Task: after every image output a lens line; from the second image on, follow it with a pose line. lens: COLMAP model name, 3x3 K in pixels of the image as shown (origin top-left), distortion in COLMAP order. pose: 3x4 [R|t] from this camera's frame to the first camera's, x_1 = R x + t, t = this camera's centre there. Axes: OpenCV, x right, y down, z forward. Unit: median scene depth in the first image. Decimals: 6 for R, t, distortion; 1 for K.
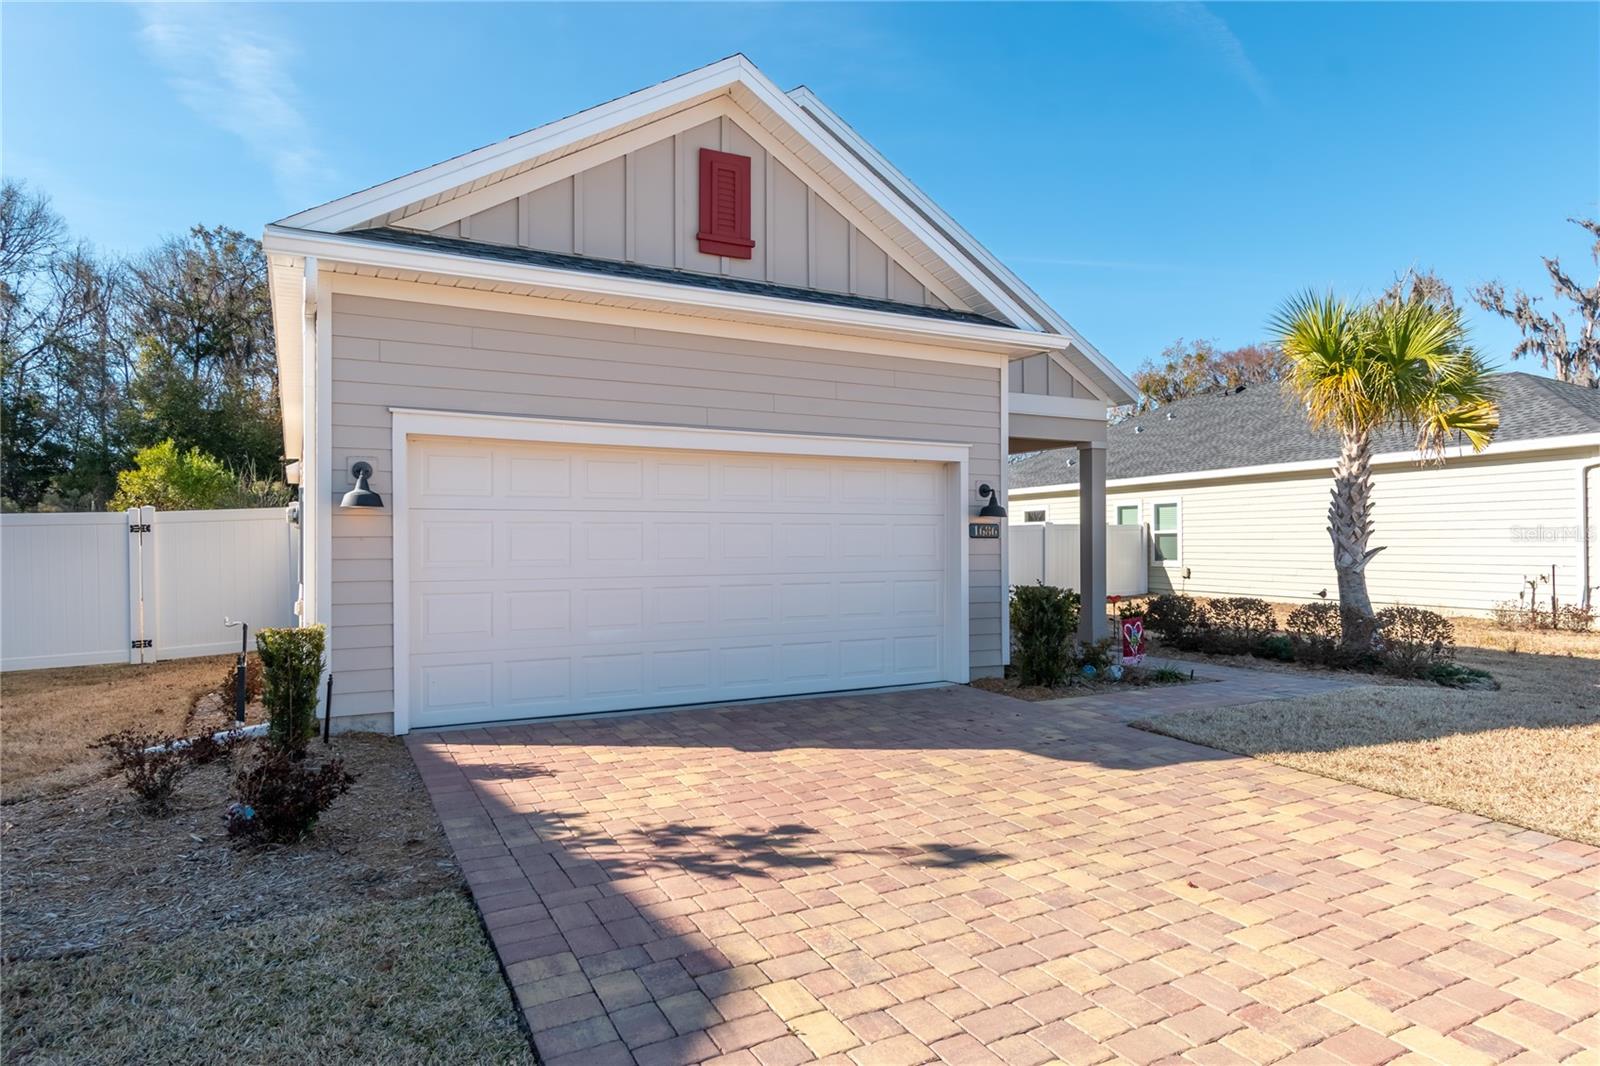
lens RADIAL K [[943.1, 0, 798.3], [0, 943.1, 529.7], [0, 0, 1]] dist [0.004875, -0.001421]
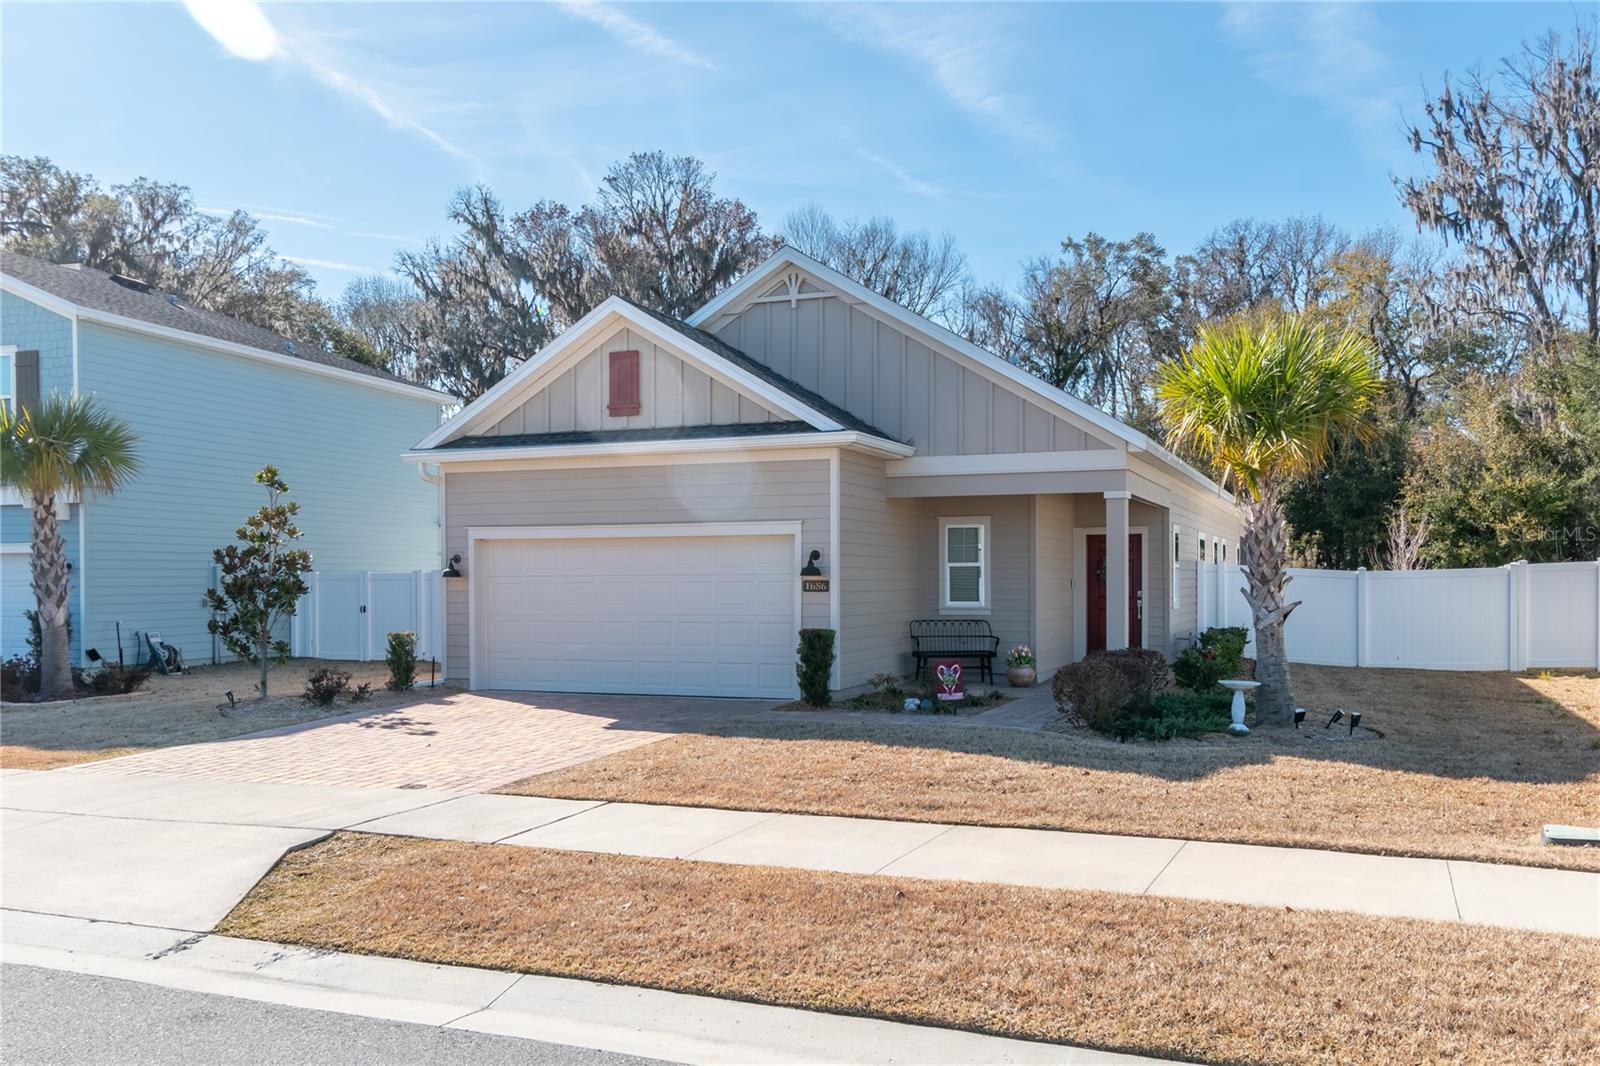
lens RADIAL K [[1302.3, 0, 829.4], [0, 1302.3, 587.4], [0, 0, 1]] dist [0.007693, -0.012856]
pose [[0.649418, 0.003862, -0.760422, 1.271404], [0.013573, 0.999769, 0.016670, -0.021513], [0.760310, -0.021147, 0.649216, -0.123948]]
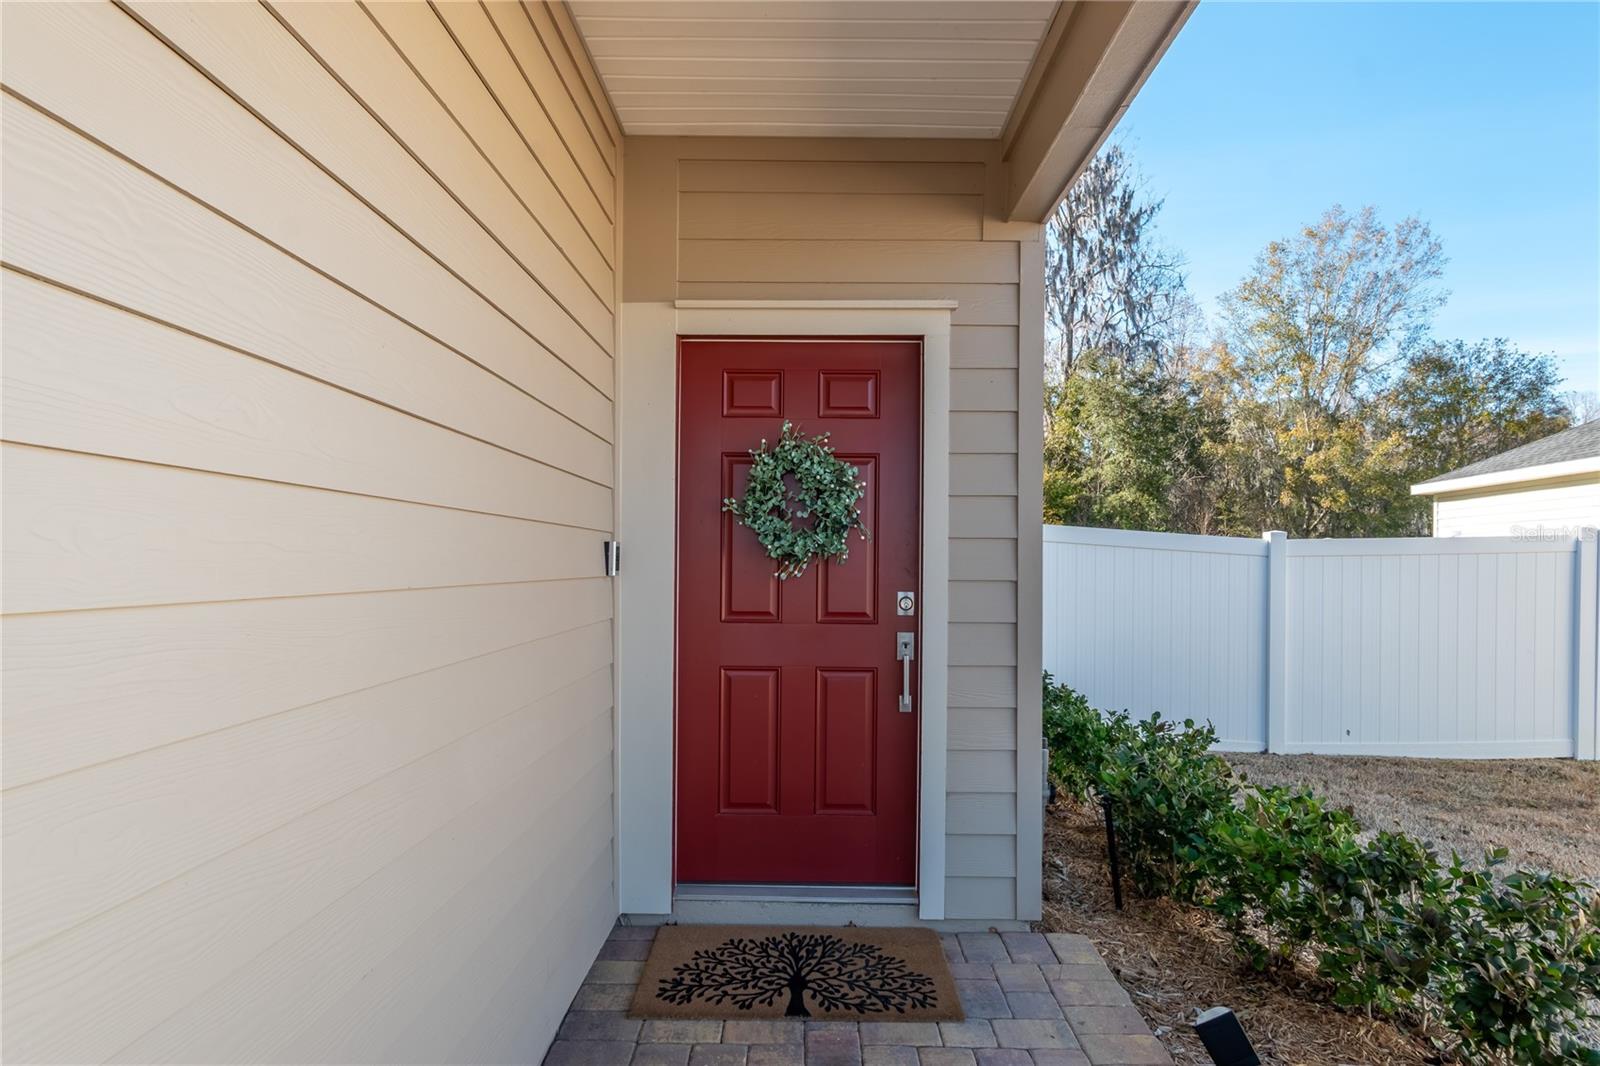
lens RADIAL K [[901.2, 0, 804.3], [0, 901.2, 572.2], [0, 0, 1]] dist [0.000488, -0.001536]
pose [[0.876675, 0.013812, -0.480885, 0.246553], [-0.002230, 0.999694, 0.024648, 0.007578], [0.481078, -0.020536, 0.876437, 1.159015]]
